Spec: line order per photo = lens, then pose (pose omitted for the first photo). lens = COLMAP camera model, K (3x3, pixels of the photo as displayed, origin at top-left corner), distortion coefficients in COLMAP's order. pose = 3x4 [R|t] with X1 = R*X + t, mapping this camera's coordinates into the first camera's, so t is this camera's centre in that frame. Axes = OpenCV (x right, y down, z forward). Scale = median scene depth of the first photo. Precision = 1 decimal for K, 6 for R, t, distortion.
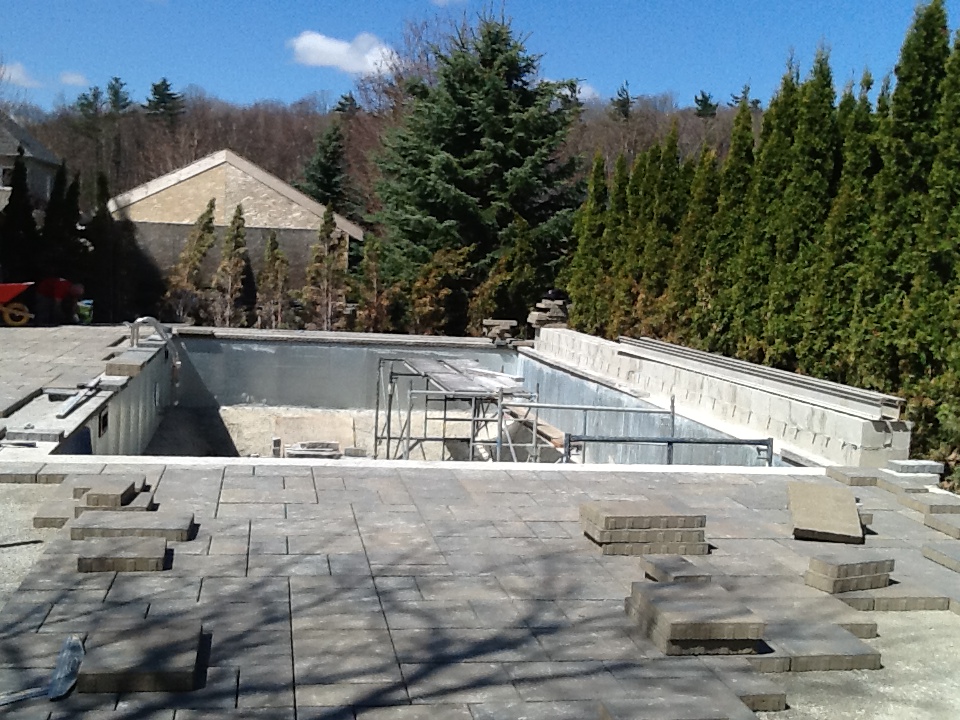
lens RADIAL K [[1177.1, 0, 486.4], [0, 1177.1, 361.3], [0, 0, 1]] dist [-0.023953, 0.000000]
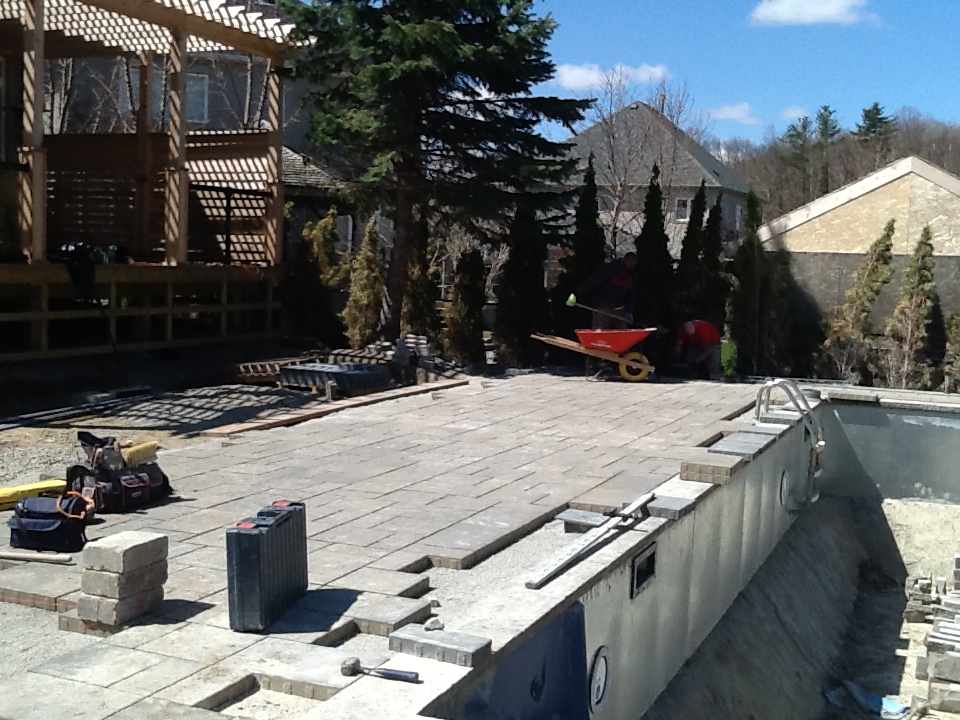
lens RADIAL K [[1177.1, 0, 468.5], [0, 1177.1, 357.2], [0, 0, 1]] dist [-0.023953, 0.000000]
pose [[0.826186, 0.027278, -0.562737, -0.025895], [-0.043338, 0.998945, -0.015205, -0.024629], [0.561728, 0.036950, 0.826496, 0.210912]]
